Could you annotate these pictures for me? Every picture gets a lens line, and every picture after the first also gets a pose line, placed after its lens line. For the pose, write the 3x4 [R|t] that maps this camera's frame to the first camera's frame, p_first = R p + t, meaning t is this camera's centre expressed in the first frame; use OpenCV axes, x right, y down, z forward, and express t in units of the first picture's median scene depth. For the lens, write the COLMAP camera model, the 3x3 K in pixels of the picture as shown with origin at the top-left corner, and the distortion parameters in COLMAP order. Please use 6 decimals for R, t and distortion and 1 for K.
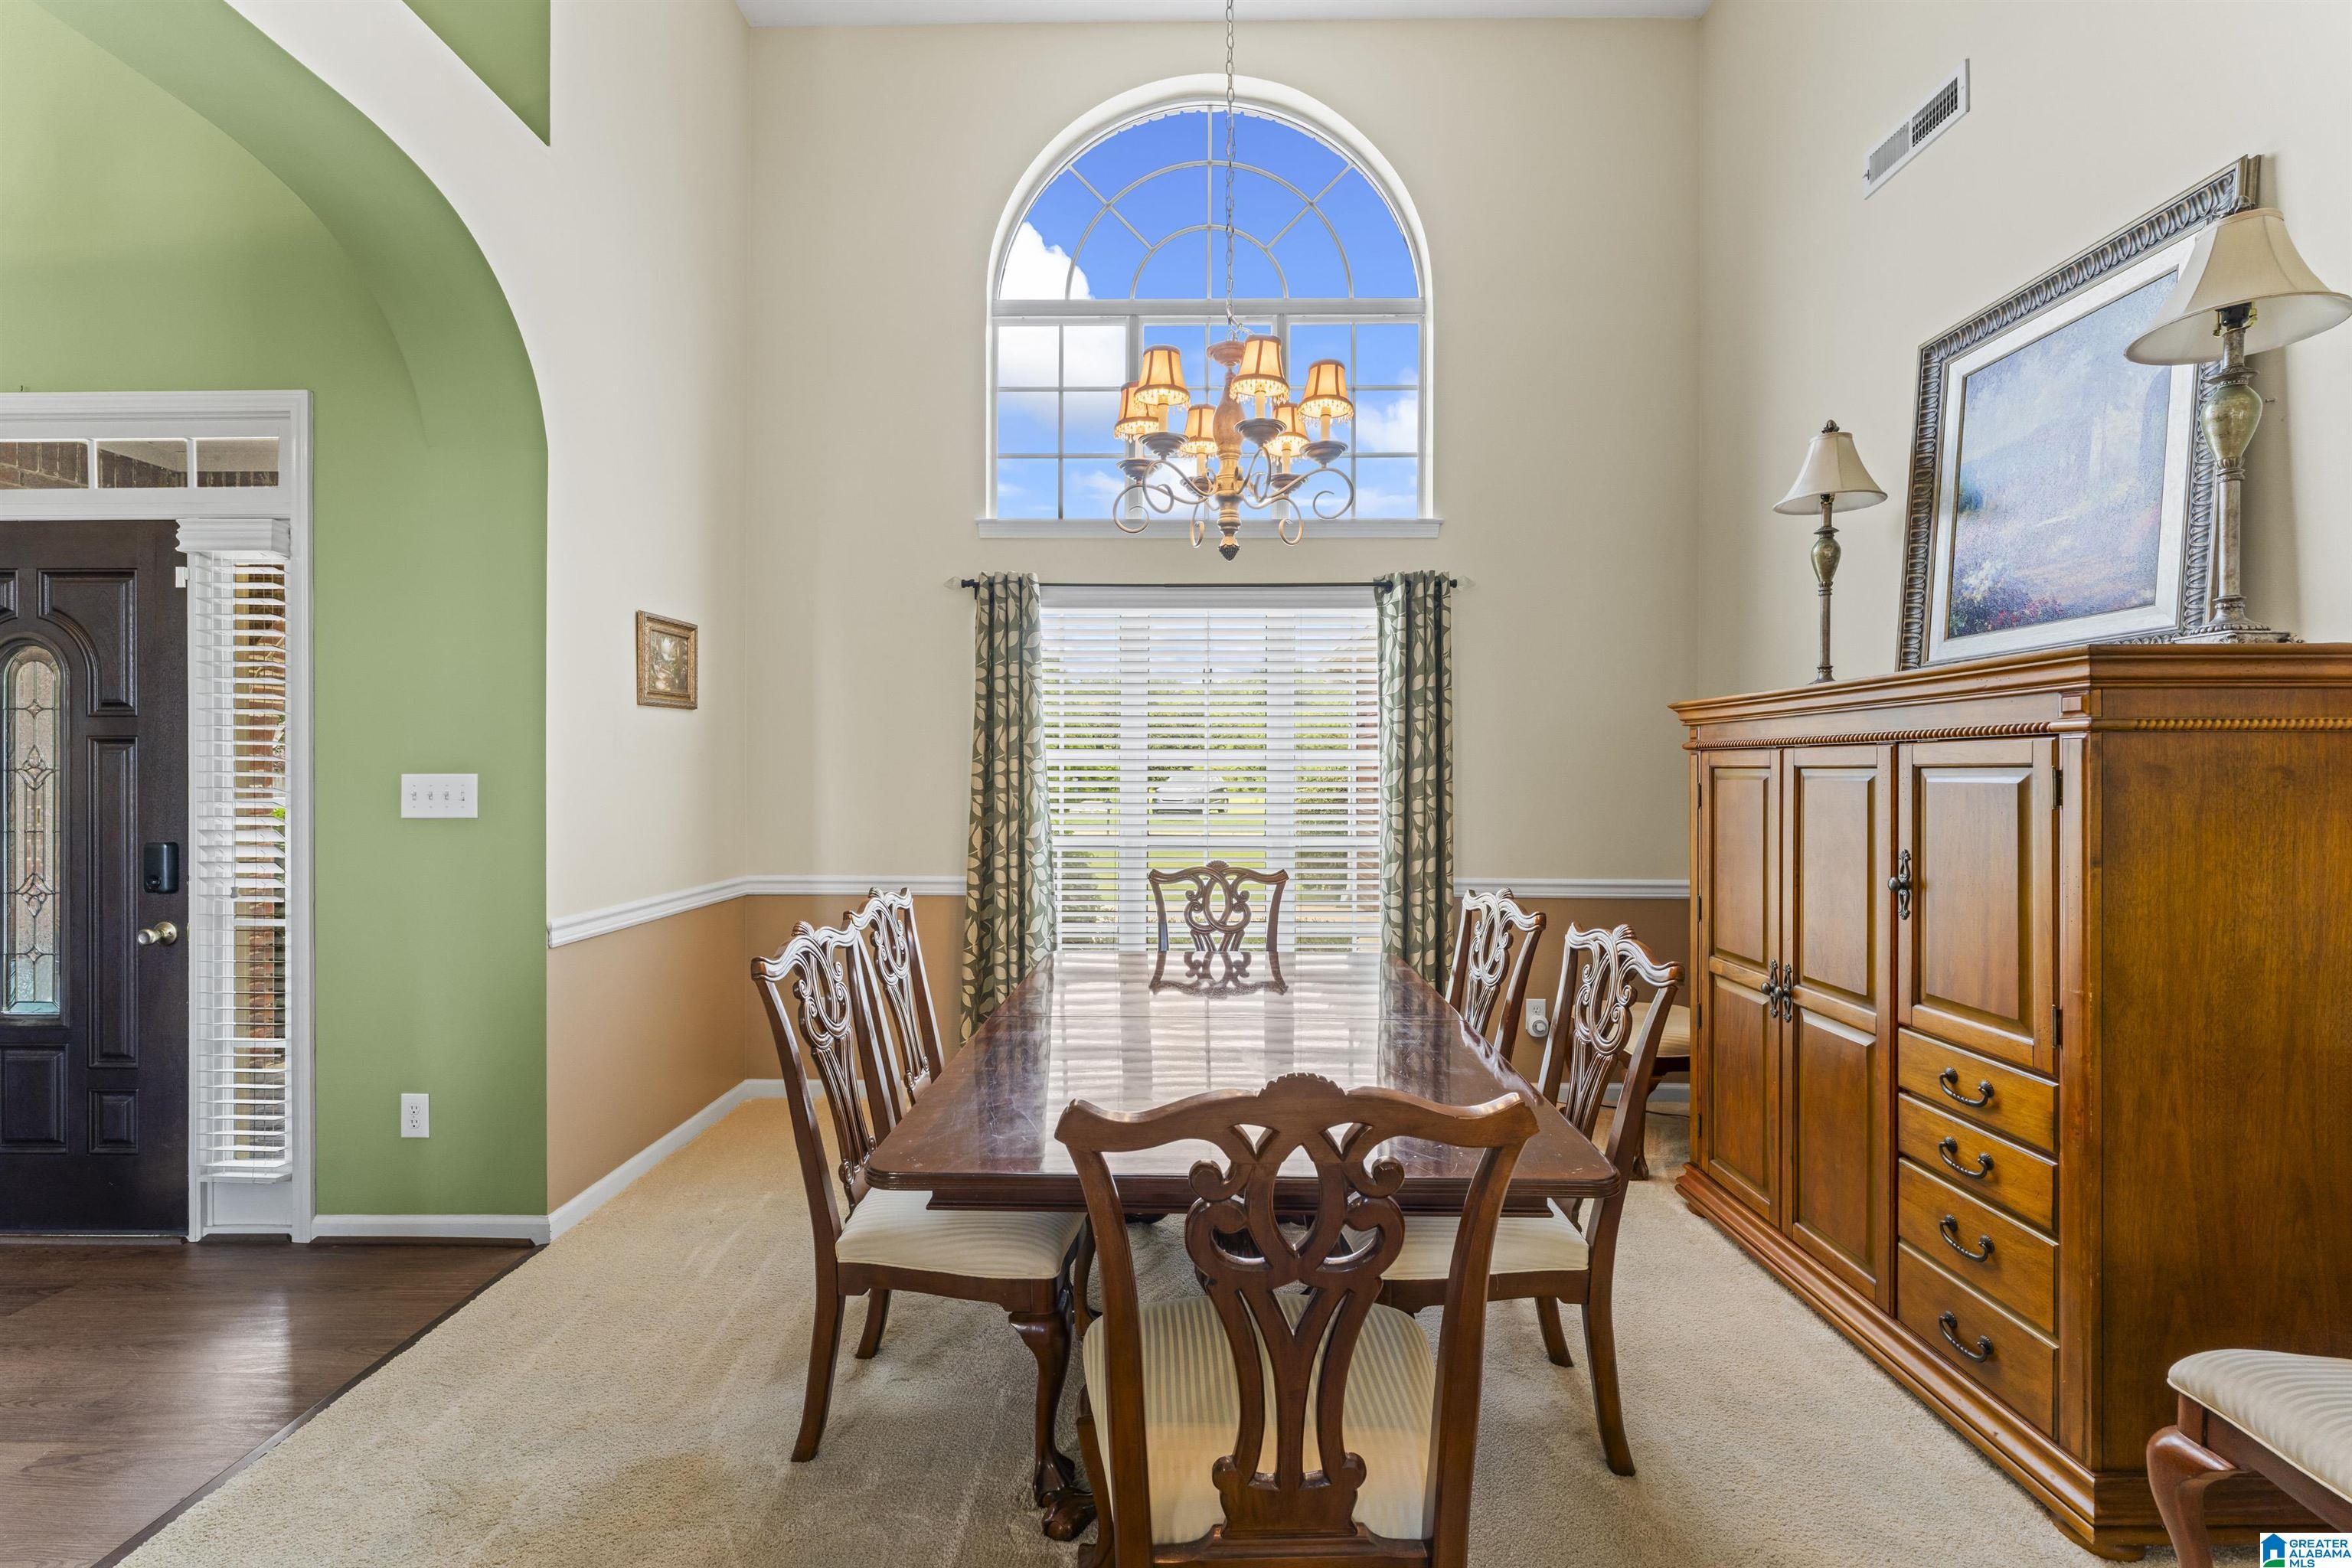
lens RADIAL K [[971.2, 0, 1166.6], [0, 971.2, 793.3], [0, 0, 1]] dist [-0.002501, -0.000054]
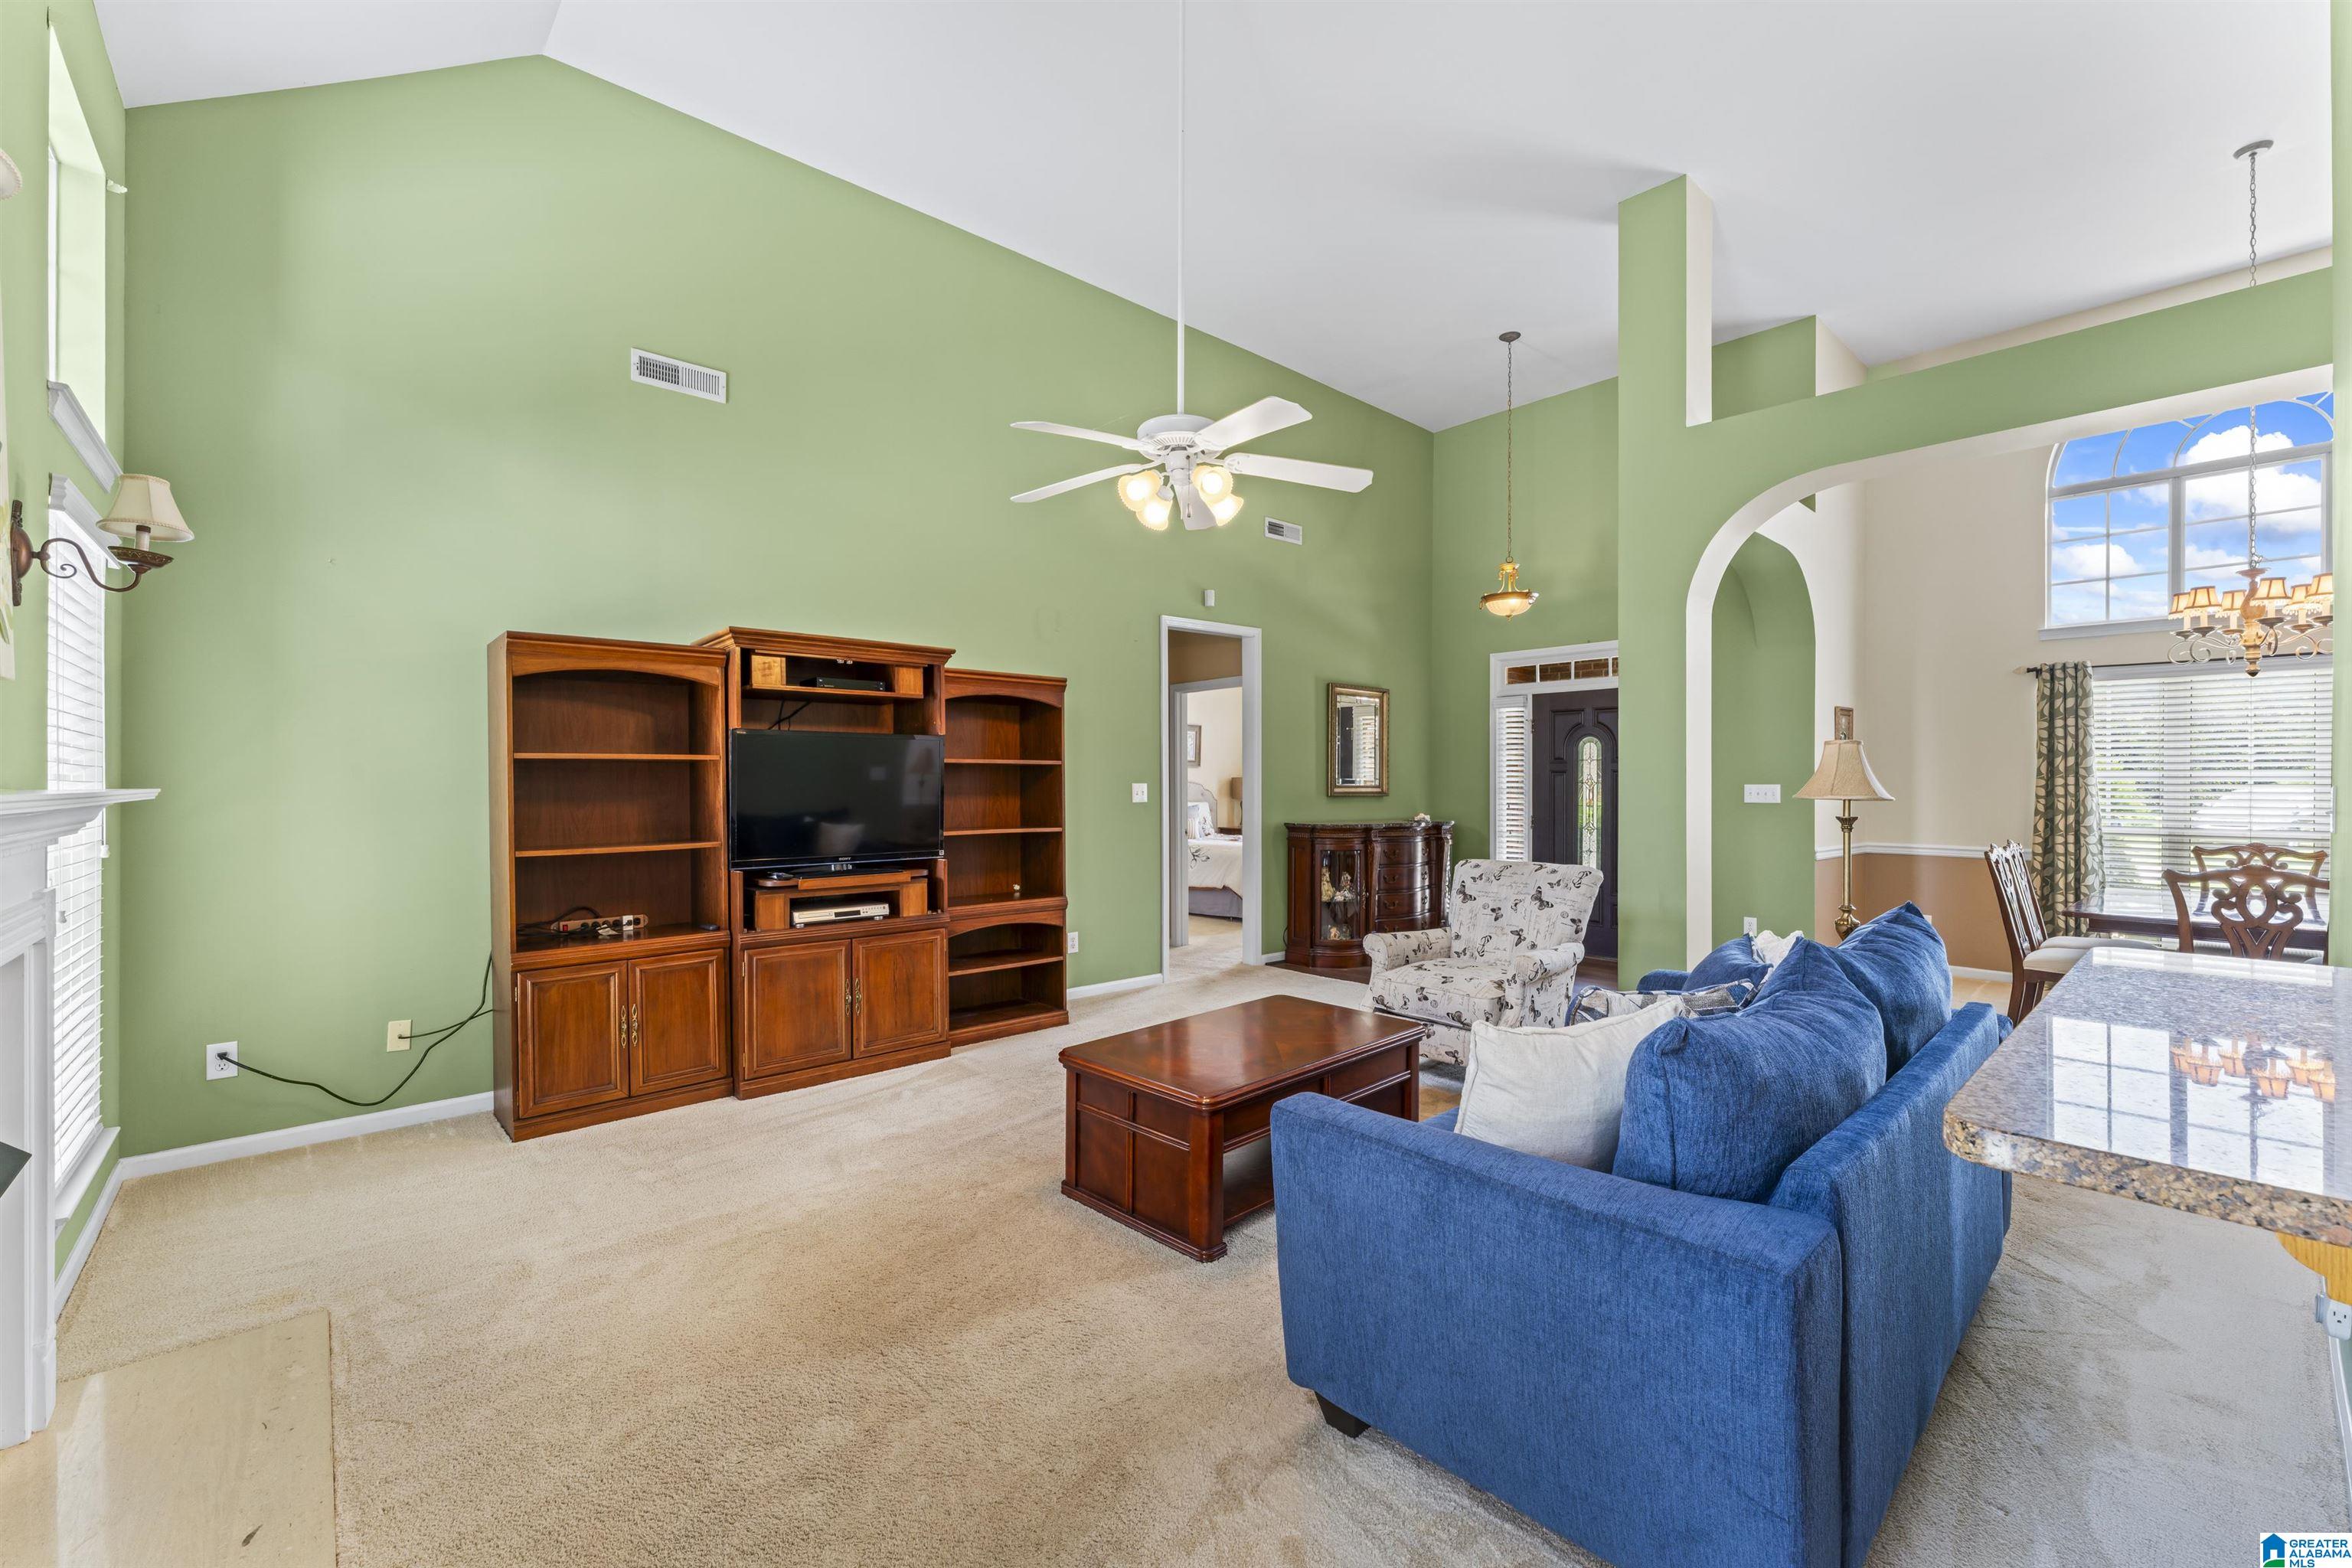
lens RADIAL K [[950.9, 0, 1176.0], [0, 950.9, 784.0], [0, 0, 1]] dist [-0.004185, -0.000169]
pose [[0.680539, 0.001686, -0.732710, -0.015547], [-0.021063, 0.999629, -0.017263, 0.035342], [0.732409, 0.027181, 0.680322, -1.166656]]
